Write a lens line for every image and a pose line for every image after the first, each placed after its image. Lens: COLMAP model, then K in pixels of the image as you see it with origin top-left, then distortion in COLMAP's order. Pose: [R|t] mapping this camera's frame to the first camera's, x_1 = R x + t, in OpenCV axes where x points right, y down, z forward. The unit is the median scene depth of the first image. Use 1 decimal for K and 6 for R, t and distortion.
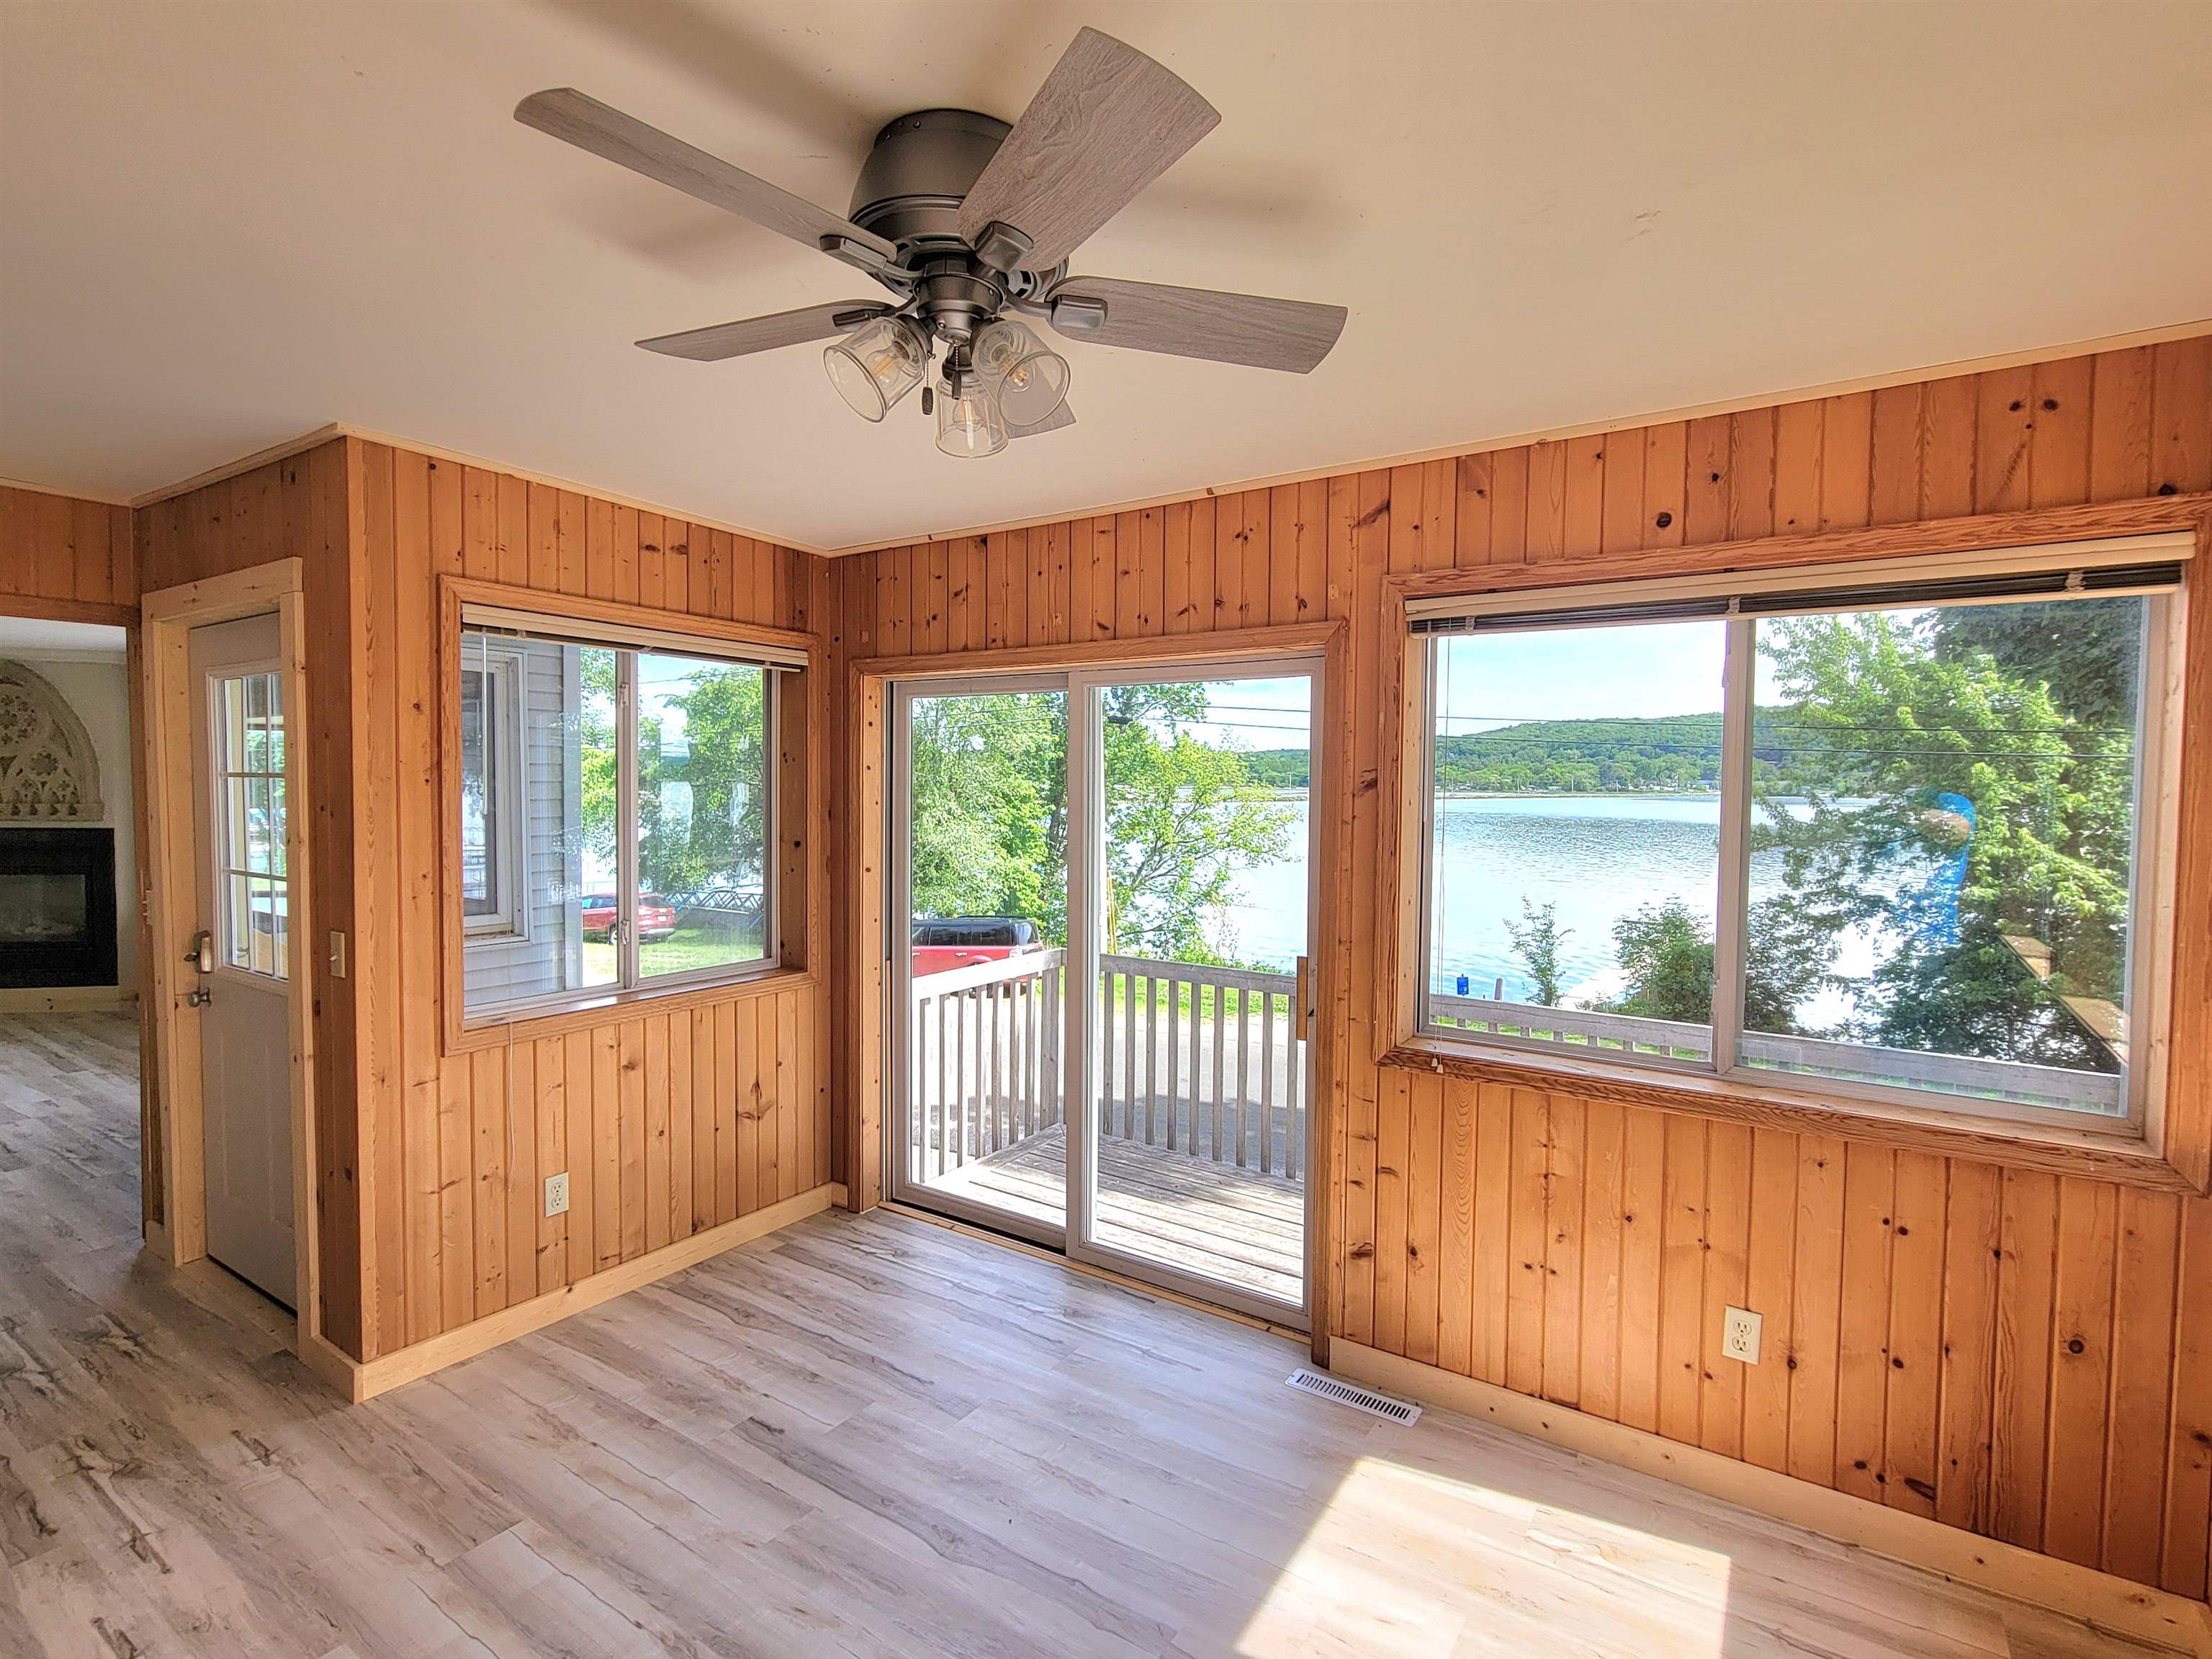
lens RADIAL K [[1072.1, 0, 1105.7], [0, 1072.1, 827.4], [0, 0, 1]] dist [0.000373, -0.000412]
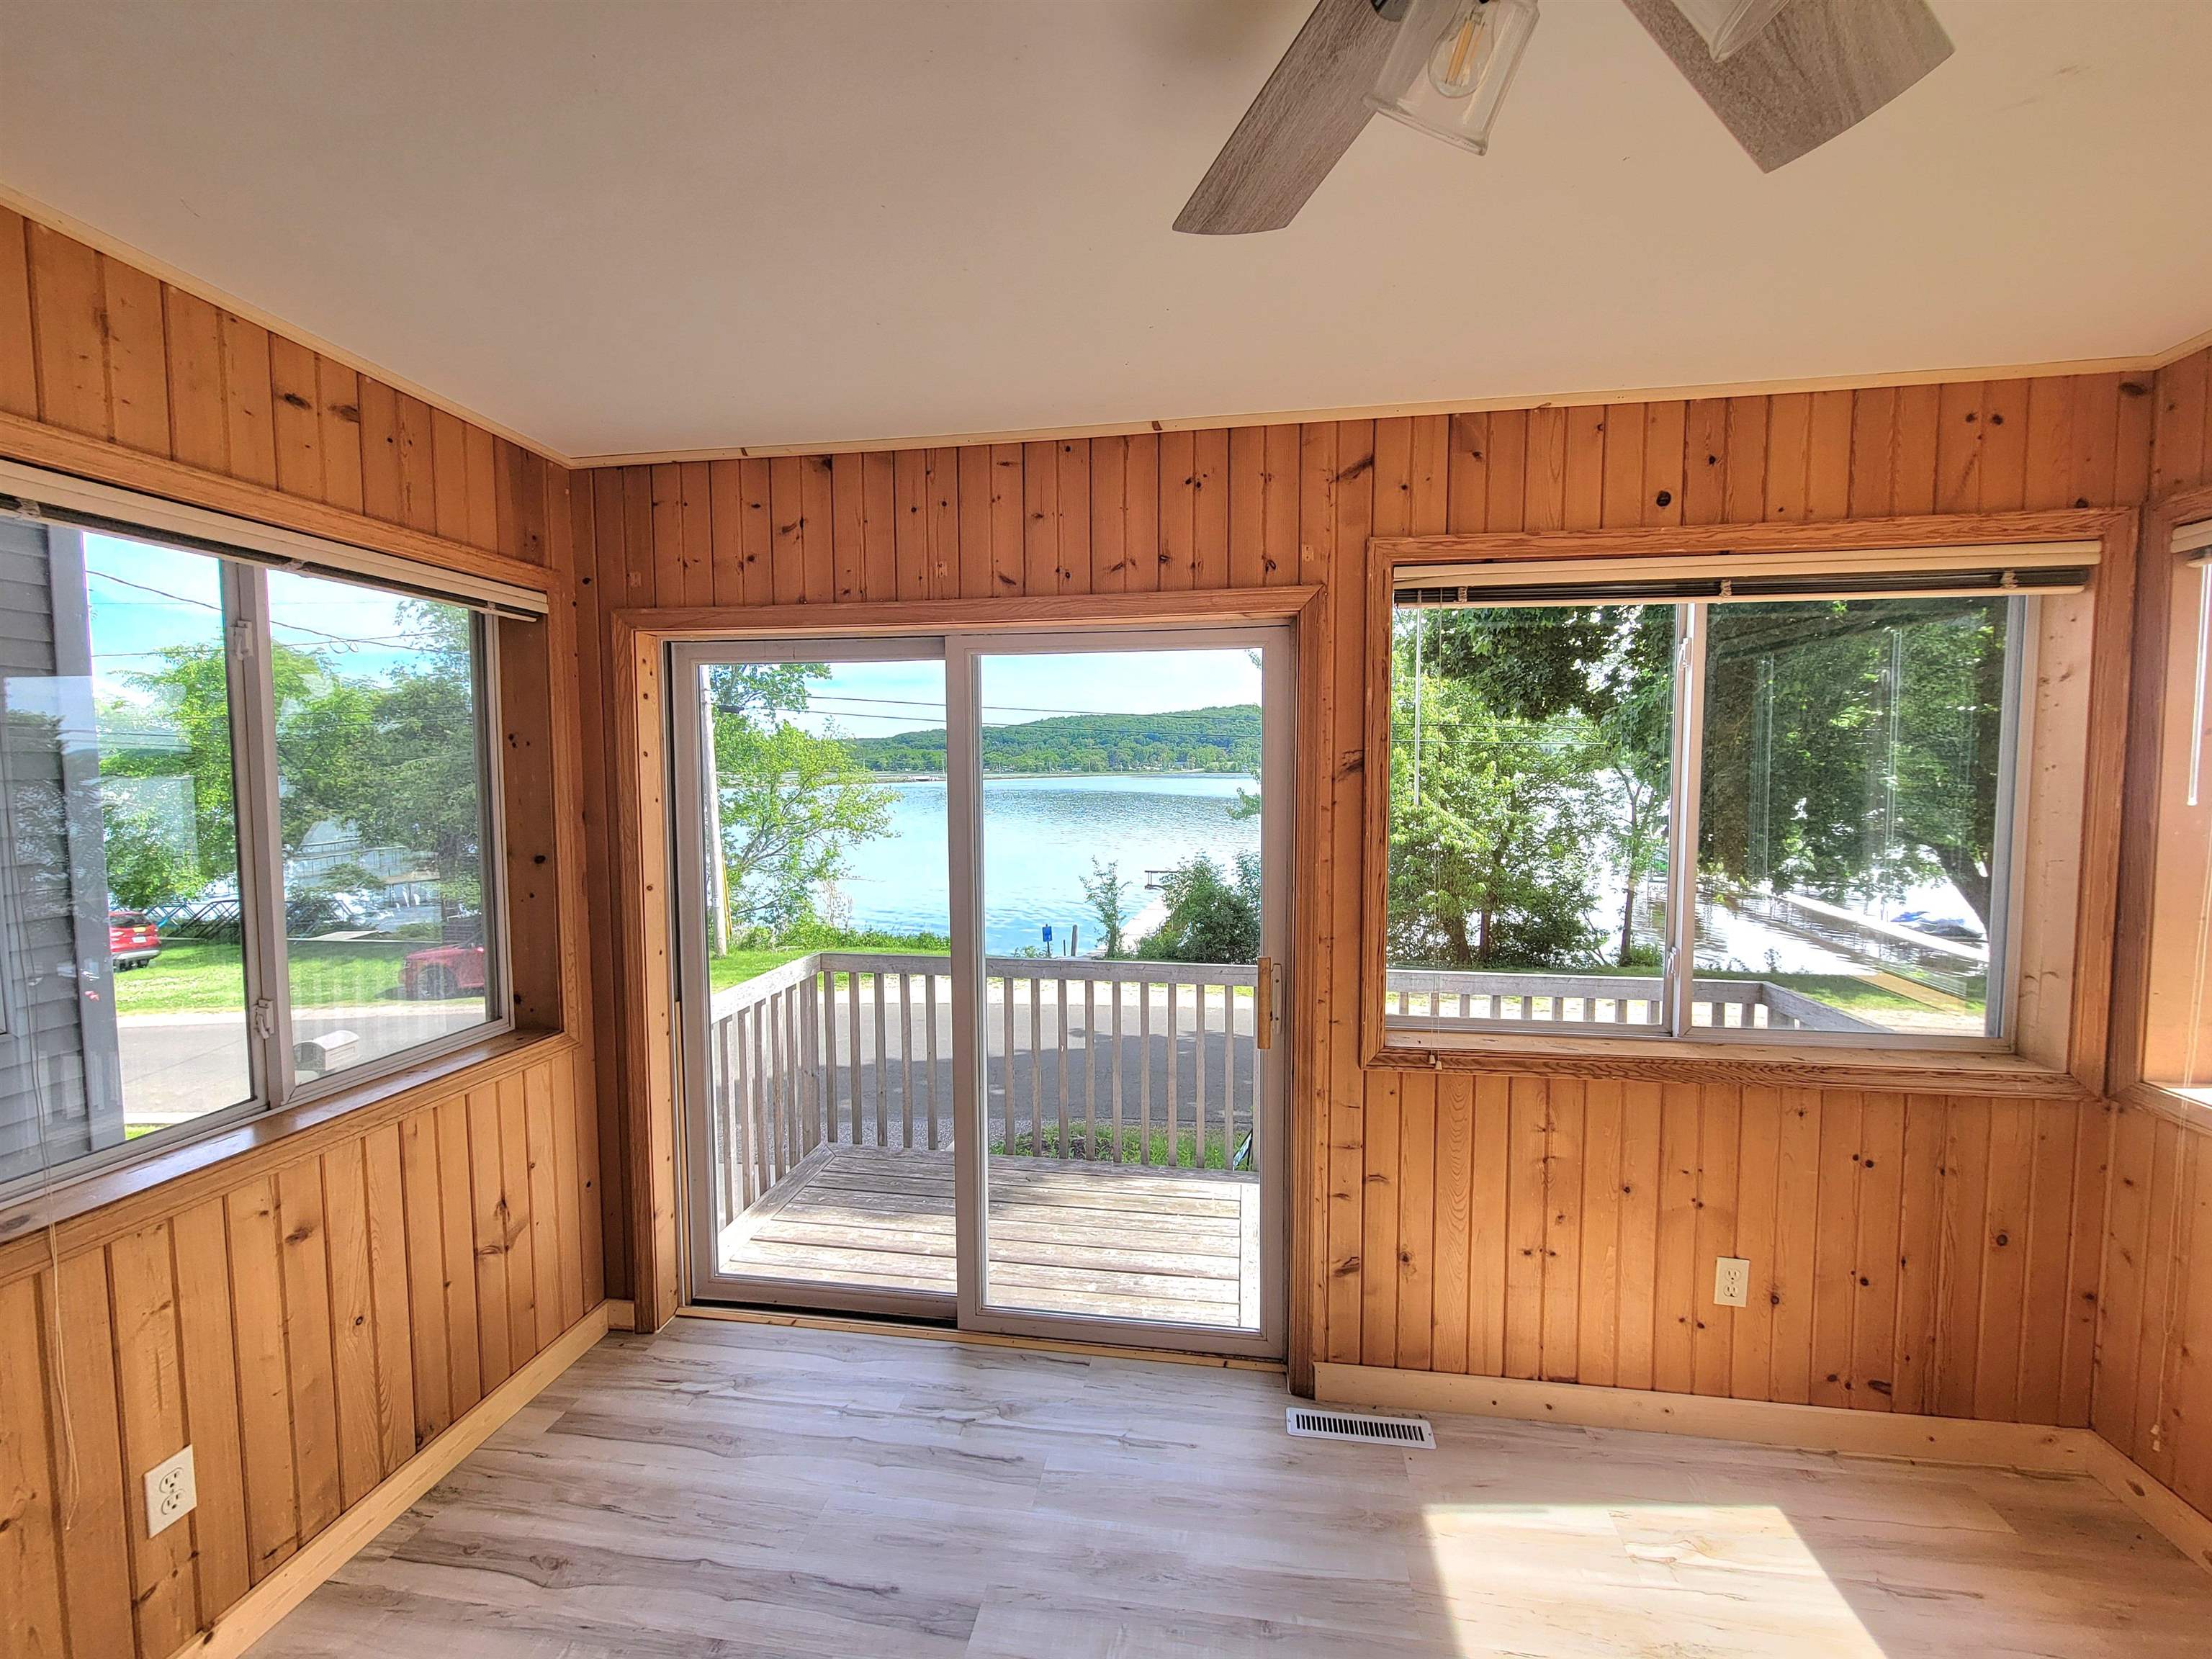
lens RADIAL K [[907.0, 0, 1106.8], [0, 907.0, 824.8], [0, 0, 1]] dist [0.000966, -0.001249]
pose [[0.904339, -0.040048, 0.424932, -0.238859], [0.030635, 0.999111, 0.028964, -0.016697], [-0.425714, -0.013176, 0.904762, 0.333100]]
